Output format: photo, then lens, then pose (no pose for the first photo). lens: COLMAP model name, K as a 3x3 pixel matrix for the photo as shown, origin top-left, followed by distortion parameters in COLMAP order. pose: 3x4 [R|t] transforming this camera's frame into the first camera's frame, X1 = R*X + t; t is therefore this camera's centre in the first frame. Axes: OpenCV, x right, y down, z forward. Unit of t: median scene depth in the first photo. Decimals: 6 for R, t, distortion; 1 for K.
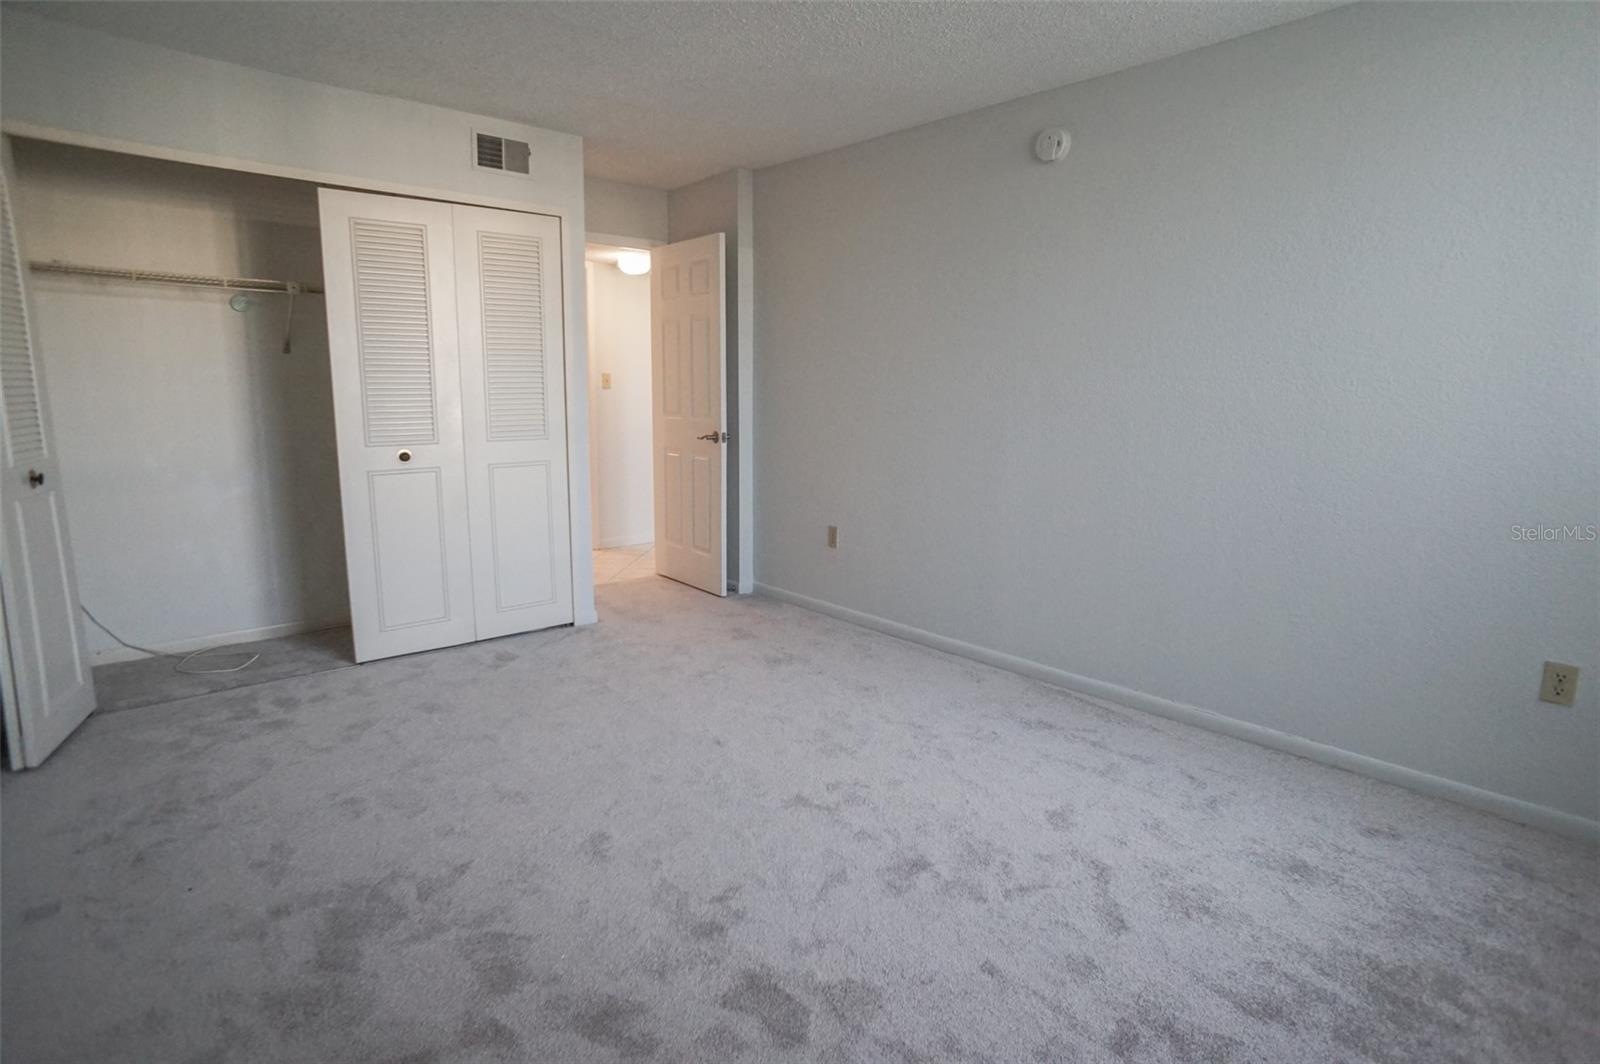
lens RADIAL K [[847.9, 0, 814.2], [0, 847.9, 521.3], [0, 0, 1]] dist [-0.079474, 0.050550]
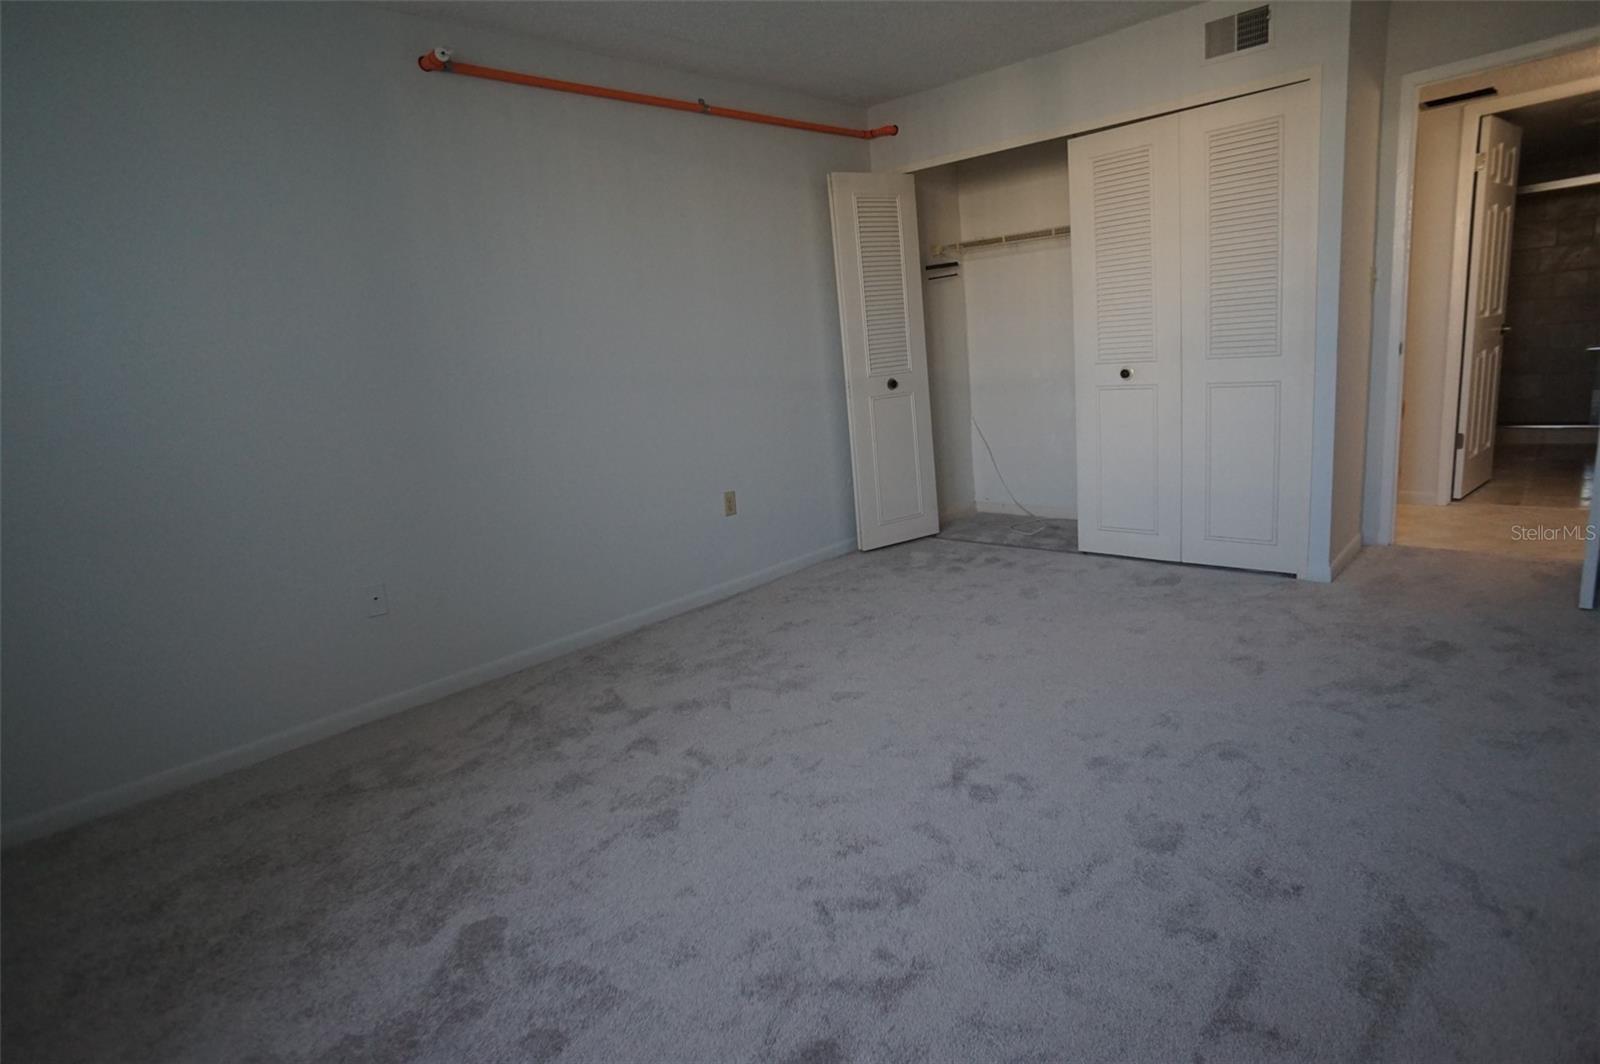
lens RADIAL K [[847.9, 0, 814.2], [0, 847.9, 521.3], [0, 0, 1]] dist [-0.079474, 0.050550]
pose [[0.087020, 0.184443, -0.978983, 0.602127], [-0.072583, 0.981273, 0.178423, -0.057923], [0.993559, 0.055531, 0.098778, 0.542638]]
